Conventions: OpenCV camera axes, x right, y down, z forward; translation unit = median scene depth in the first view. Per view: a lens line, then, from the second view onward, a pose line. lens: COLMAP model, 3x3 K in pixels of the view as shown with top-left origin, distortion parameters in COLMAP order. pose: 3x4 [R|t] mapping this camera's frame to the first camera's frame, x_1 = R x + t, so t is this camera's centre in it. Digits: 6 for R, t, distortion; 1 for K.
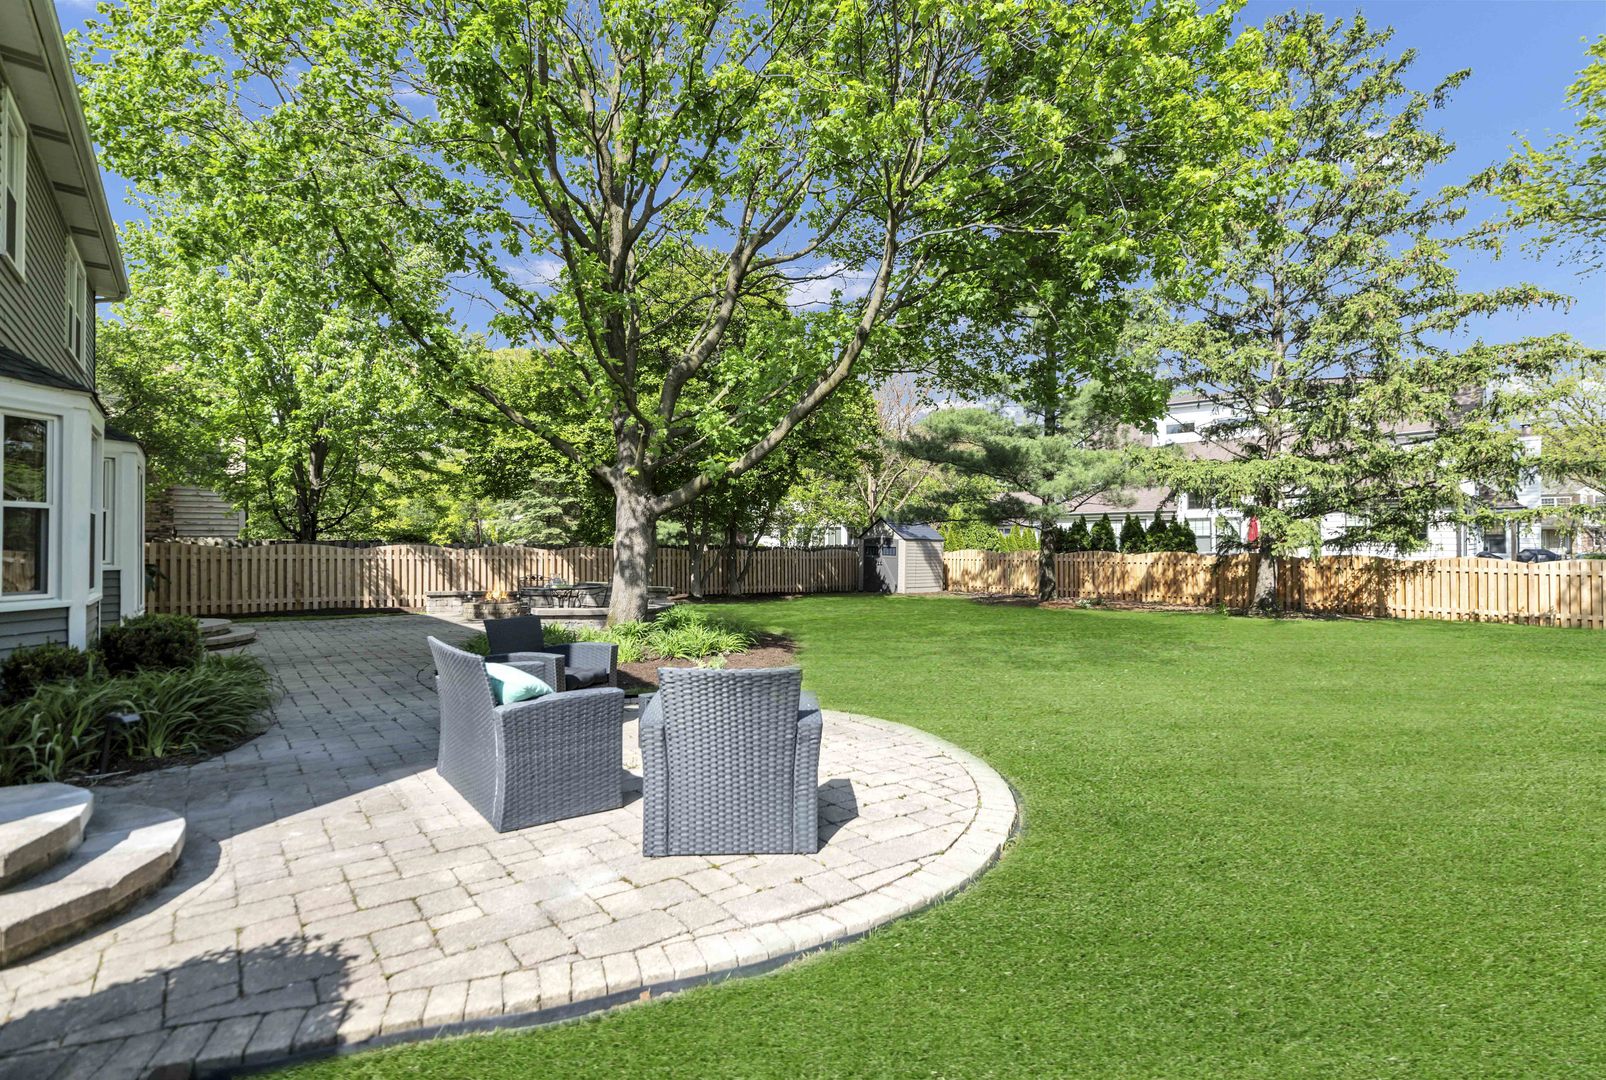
lens RADIAL K [[805.0, 0, 814.1], [0, 805.0, 543.3], [0, 0, 1]] dist [0.001362, -0.001252]
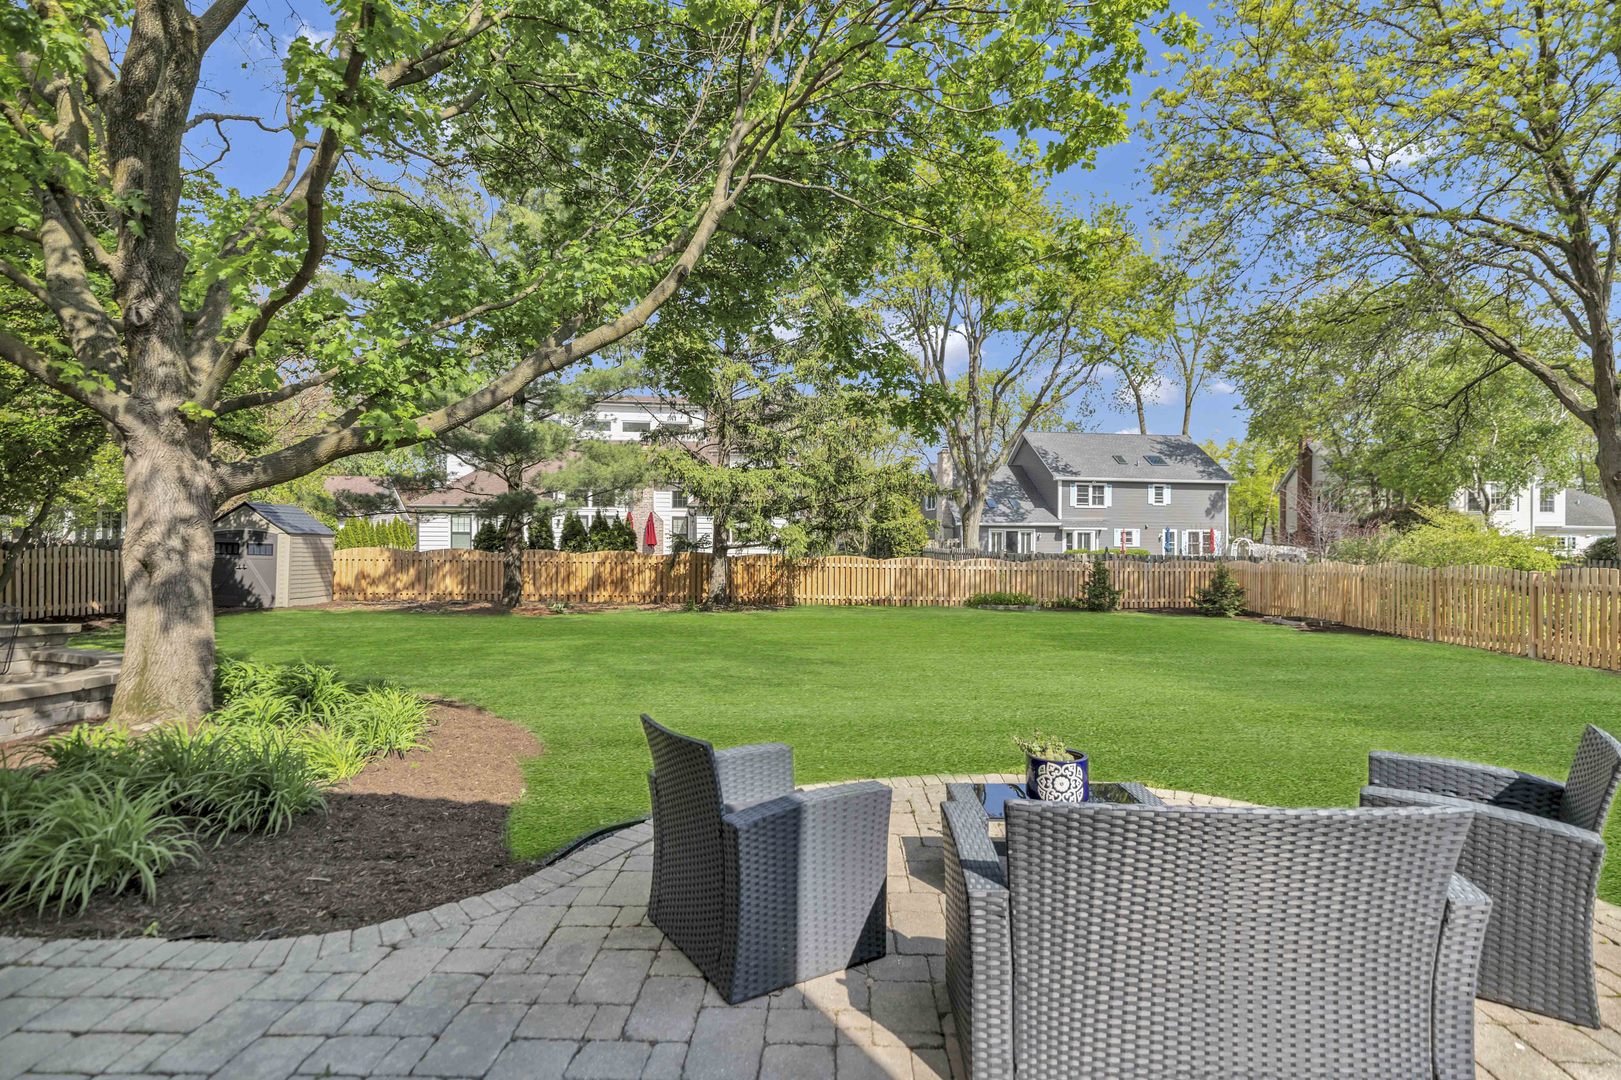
lens RADIAL K [[812.5, 0, 813.3], [0, 812.5, 547.1], [0, 0, 1]] dist [0.001362, -0.001252]
pose [[0.633245, 0.002053, 0.773948, -0.207517], [-0.011648, 0.999909, 0.006878, -0.004476], [-0.773864, -0.013371, 0.633211, 0.192918]]
